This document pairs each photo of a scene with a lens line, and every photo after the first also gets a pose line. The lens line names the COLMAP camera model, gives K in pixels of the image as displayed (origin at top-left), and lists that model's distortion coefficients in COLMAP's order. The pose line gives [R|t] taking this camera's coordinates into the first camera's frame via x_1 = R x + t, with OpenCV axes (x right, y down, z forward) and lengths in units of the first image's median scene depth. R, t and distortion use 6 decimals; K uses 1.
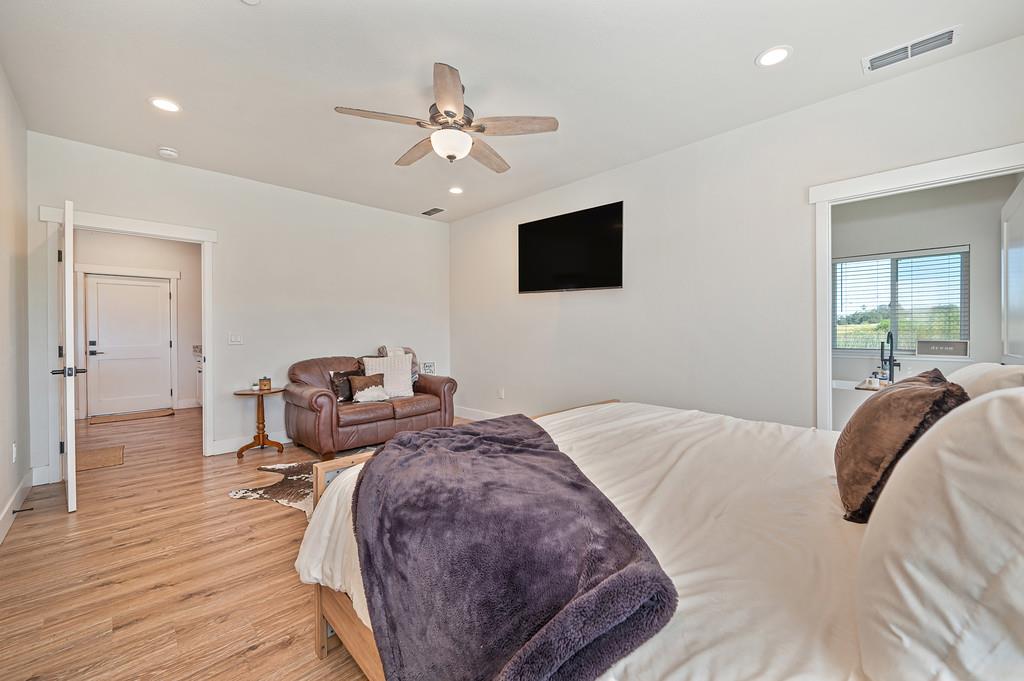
lens RADIAL K [[403.9, 0, 512.0], [0, 403.9, 340.5], [0, 0, 1]] dist [0.001115, -0.000010]
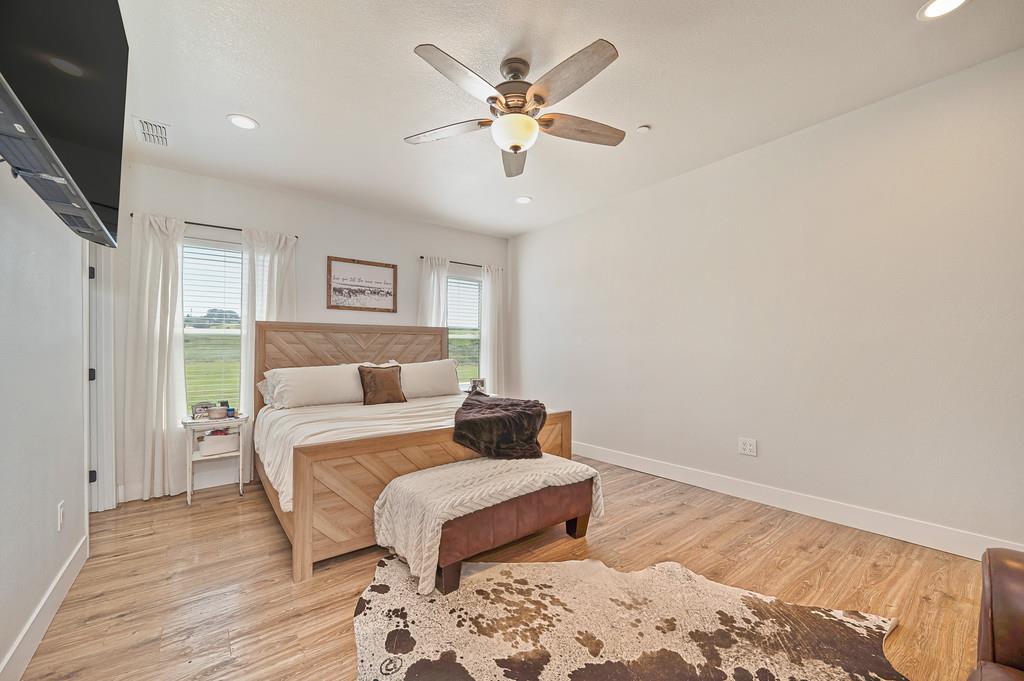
lens RADIAL K [[410.1, 0, 518.3], [0, 410.1, 349.5], [0, 0, 1]] dist [-0.001080, -0.000036]
pose [[-0.995665, 0.010862, 0.092376, -0.186174], [0.012056, 0.999851, 0.012386, -0.026911], [-0.092228, 0.013446, -0.995647, 1.456920]]
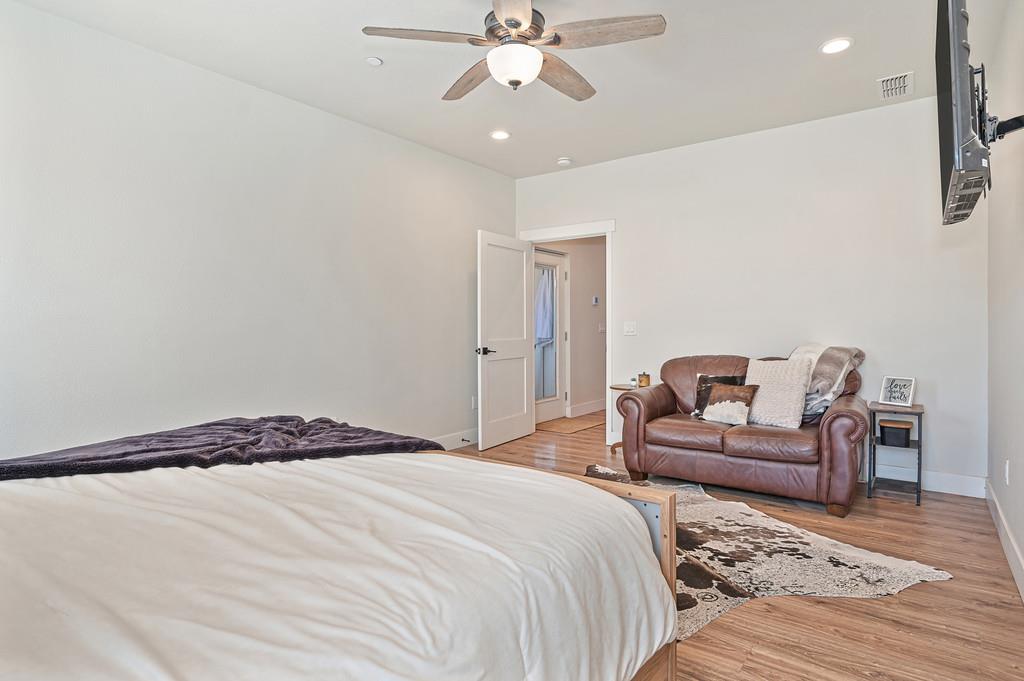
lens RADIAL K [[542.9, 0, 512.0], [0, 542.9, 340.5], [0, 0, 1]] dist [-0.000672, 0.000003]
pose [[0.159168, 0.032050, -0.986731, 0.649216], [-0.002105, 0.999482, 0.032124, -0.022575], [0.987249, -0.003036, 0.159153, 0.651281]]
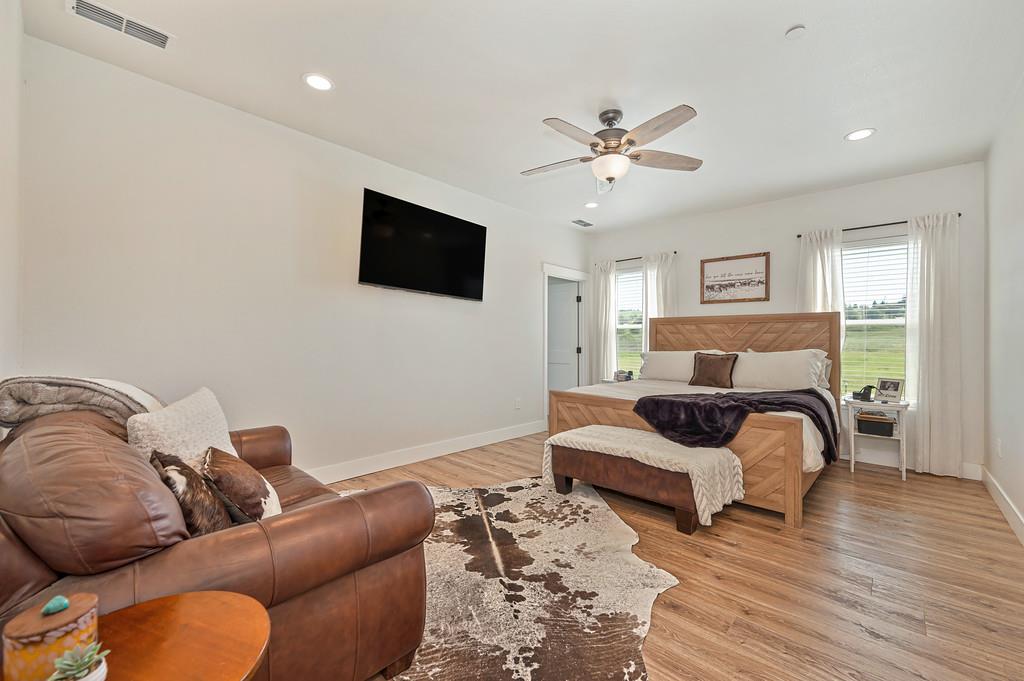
lens RADIAL K [[417.1, 0, 512.0], [0, 417.1, 340.5], [0, 0, 1]] dist [-0.000759, -0.000244]
pose [[-0.045888, 0.000822, 0.998946, -0.979098], [0.010555, 0.999944, -0.000338, -0.016780], [-0.998891, 0.010528, -0.045894, 1.024438]]
